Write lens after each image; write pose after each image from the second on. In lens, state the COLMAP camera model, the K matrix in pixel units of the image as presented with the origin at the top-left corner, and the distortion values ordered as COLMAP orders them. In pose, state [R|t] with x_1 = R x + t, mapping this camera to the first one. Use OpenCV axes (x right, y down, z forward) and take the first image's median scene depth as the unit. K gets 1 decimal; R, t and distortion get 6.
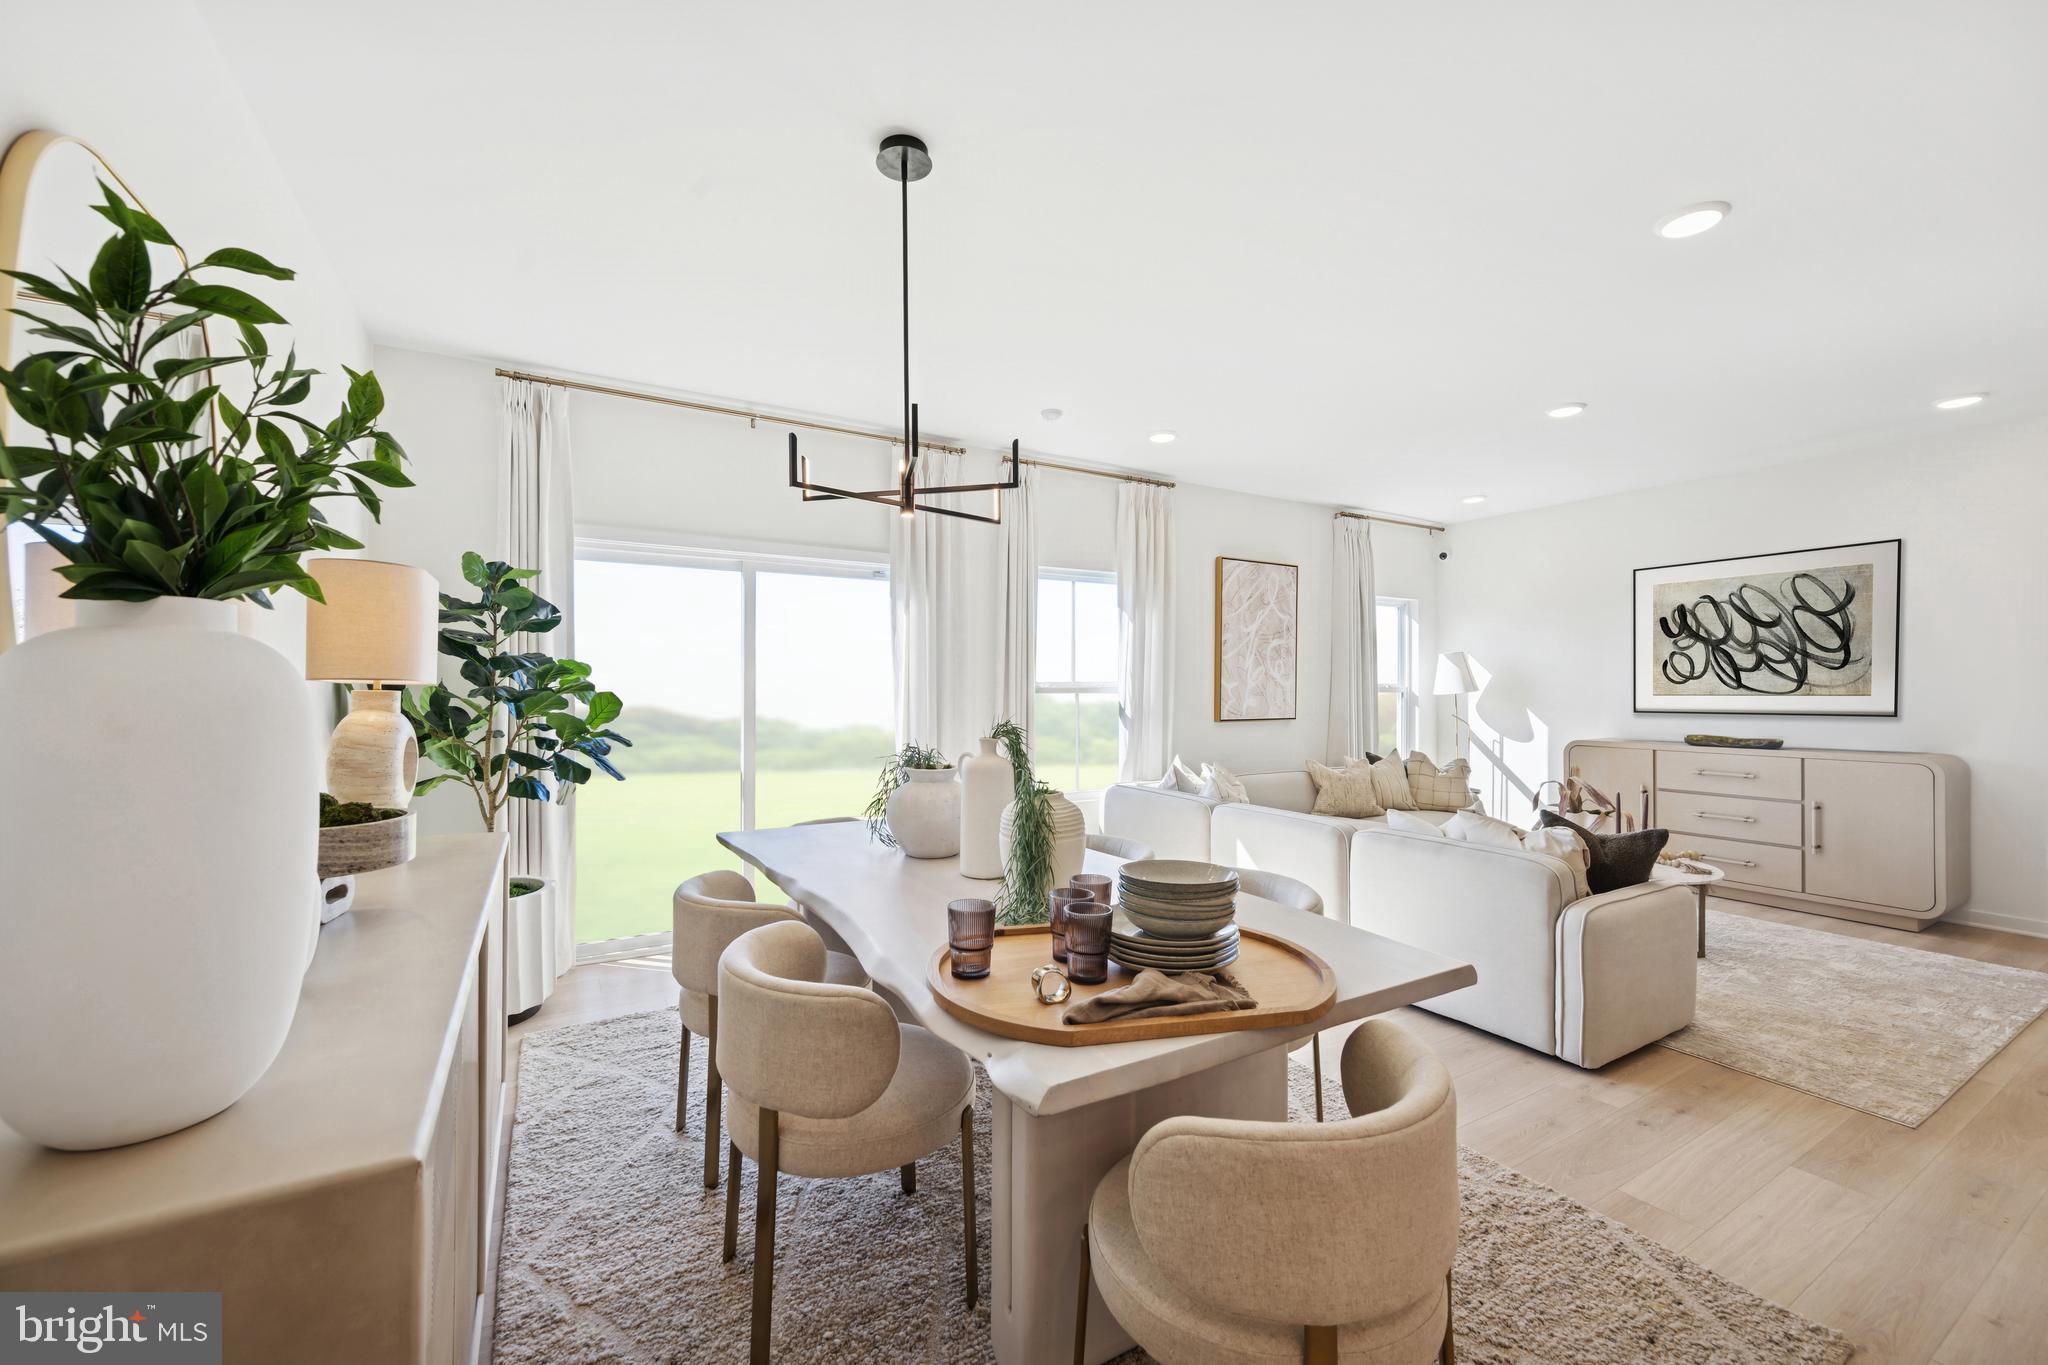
lens RADIAL K [[808.7, 0, 1024.0], [0, 808.7, 682.5], [0, 0, 1]] dist [0.001298, 0.000168]
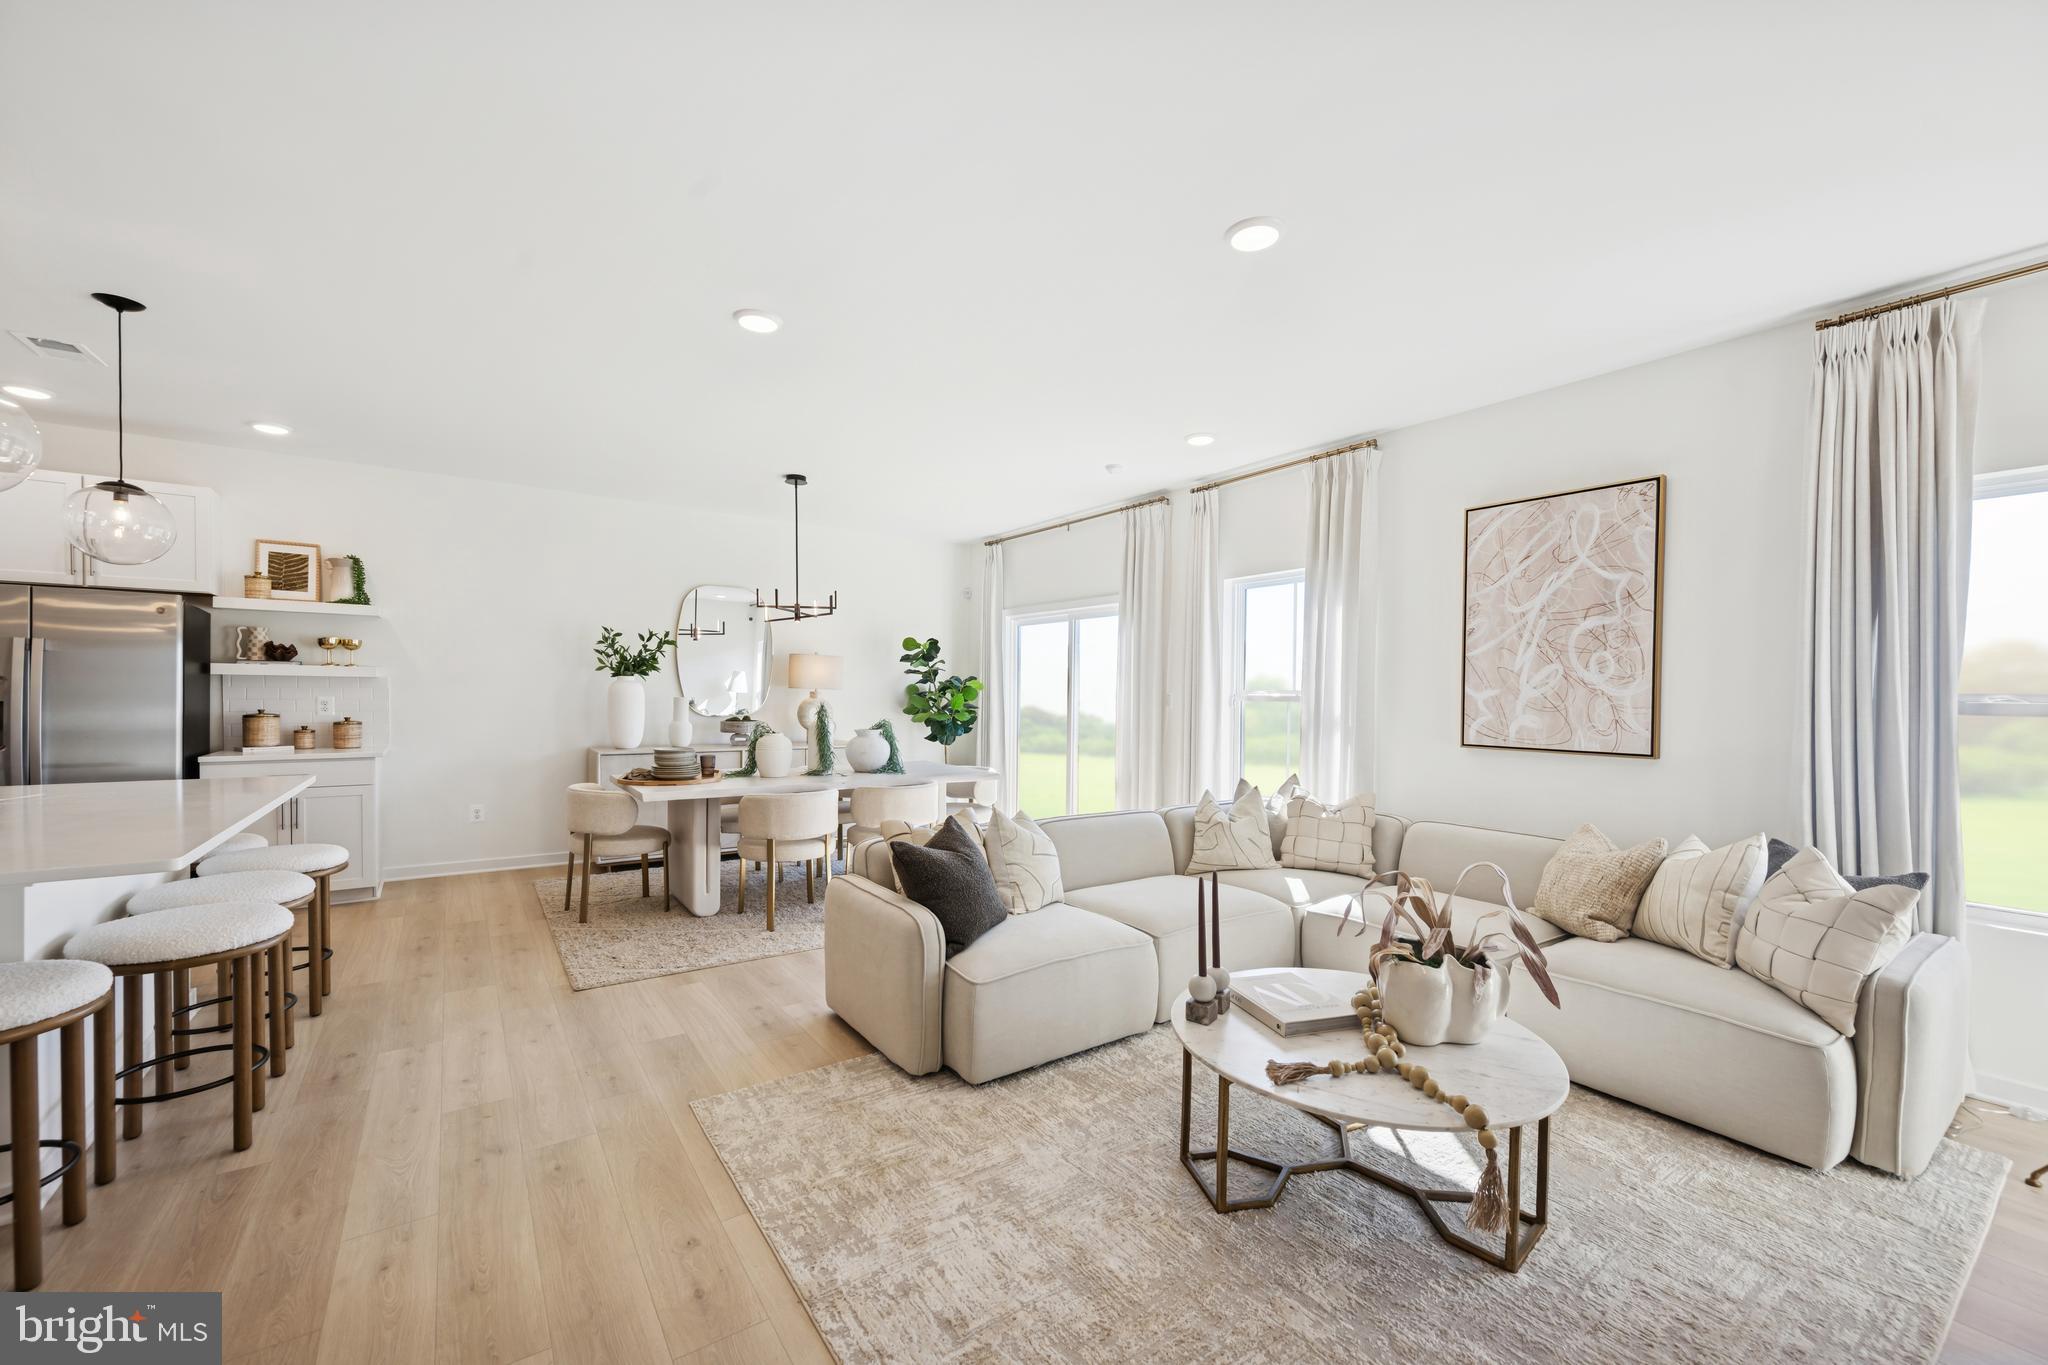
lens RADIAL K [[812.6, 0, 1019.4], [0, 812.6, 707.6], [0, 0, 1]] dist [0.000105, 0.000017]
pose [[0.078477, 0.019578, -0.996724, 0.972154], [-0.005056, 0.999802, 0.019240, 0.003544], [0.996903, 0.003529, 0.078561, 0.598578]]
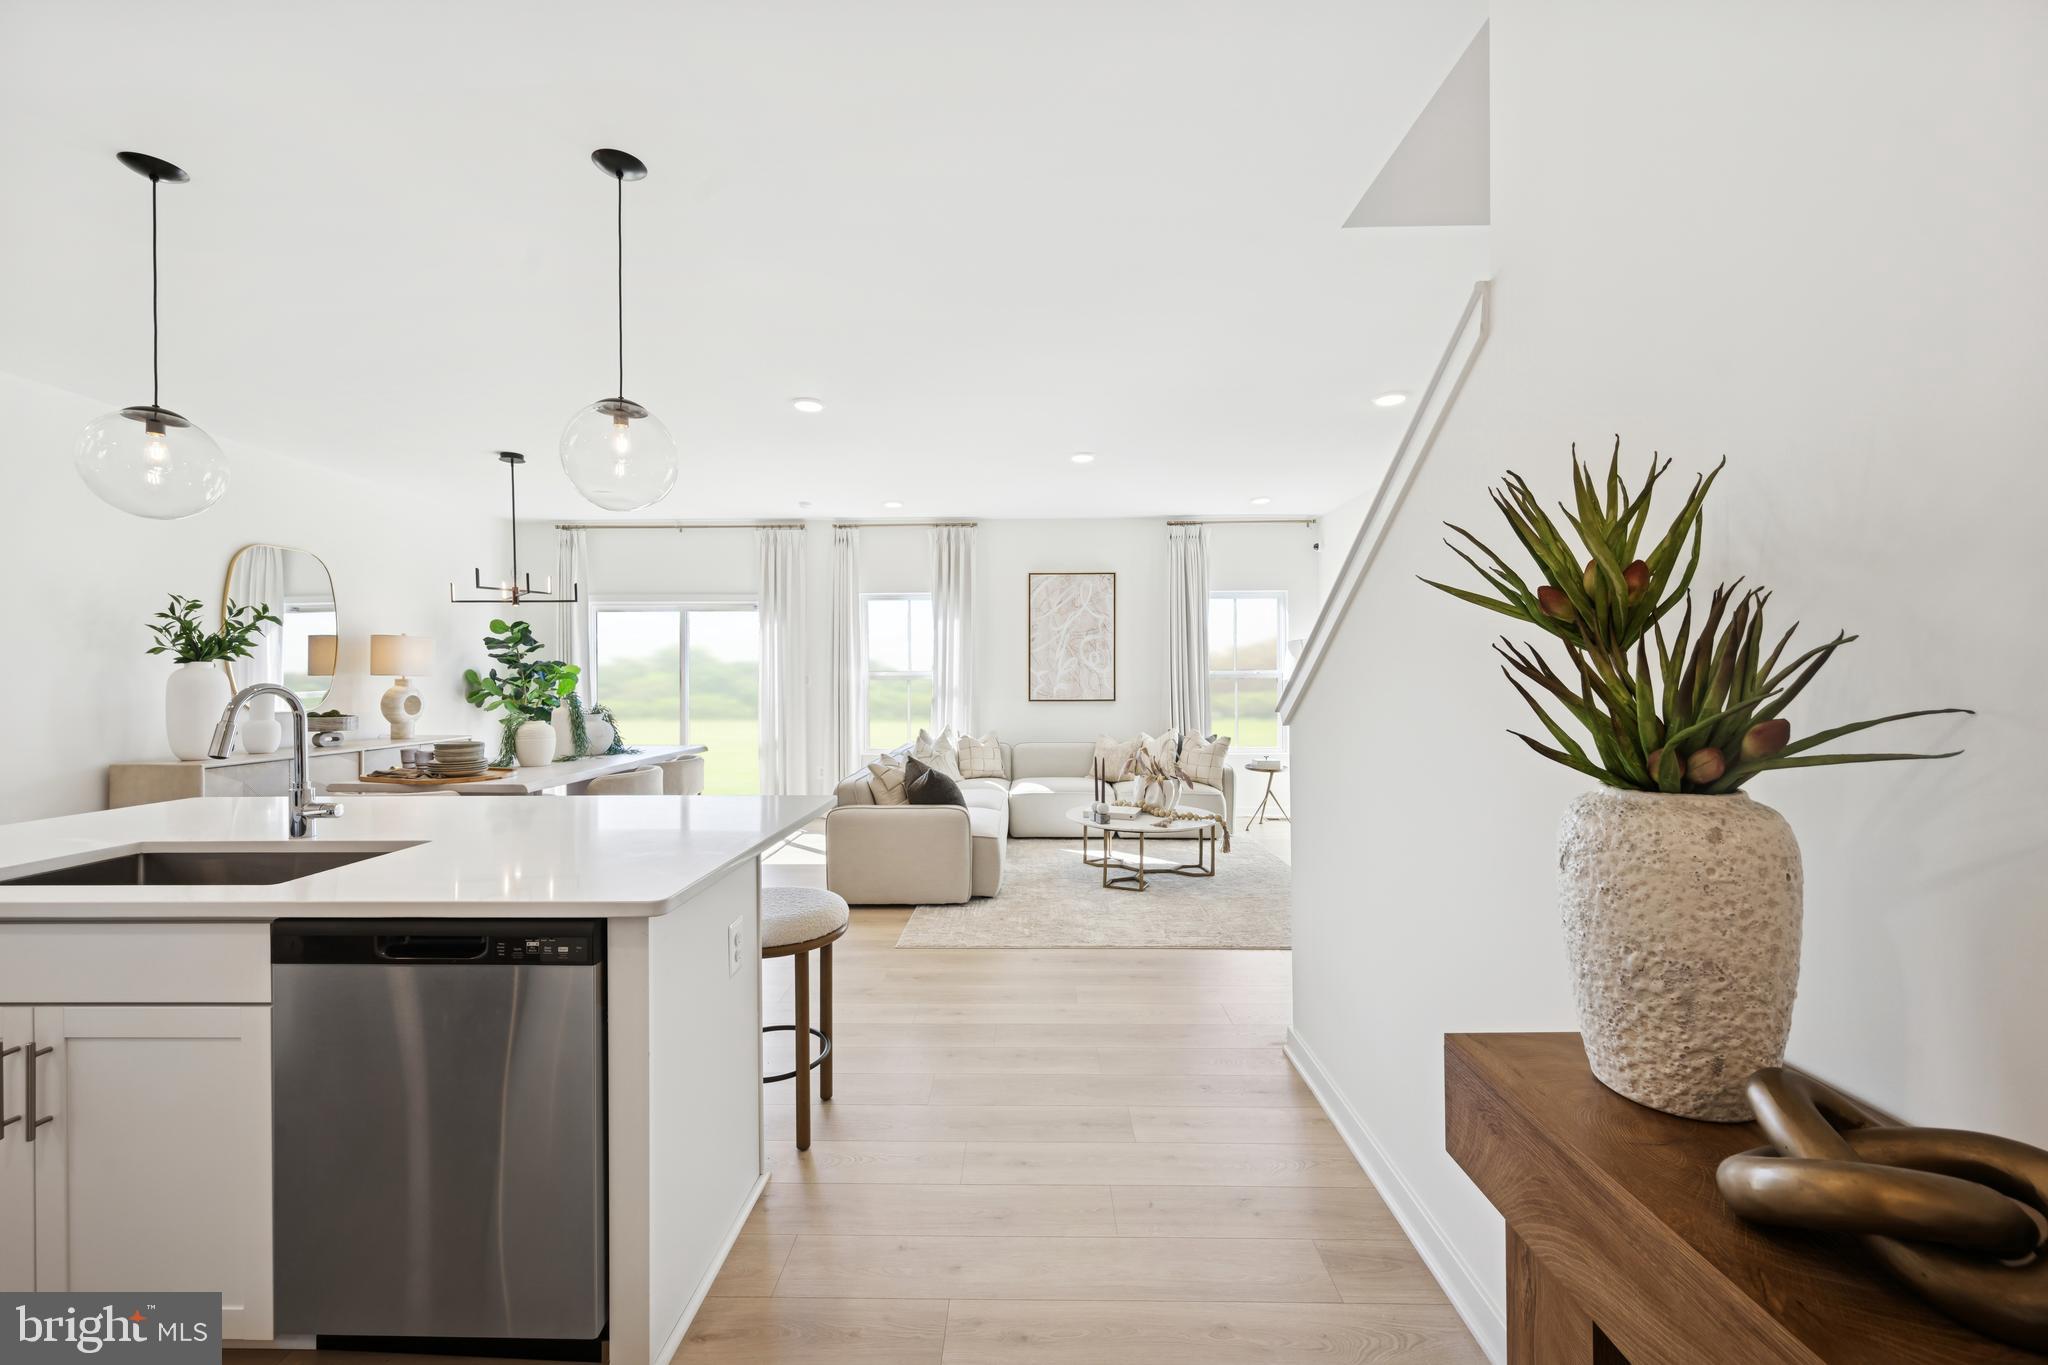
lens RADIAL K [[807.2, 0, 1017.6], [0, 807.2, 683.2], [0, 0, 1]] dist [0.000710, 0.000163]
pose [[0.853118, 0.002038, -0.521714, 0.955602], [0.007129, 0.999853, 0.015564, -0.000511], [0.521669, -0.016997, 0.852978, -0.113156]]
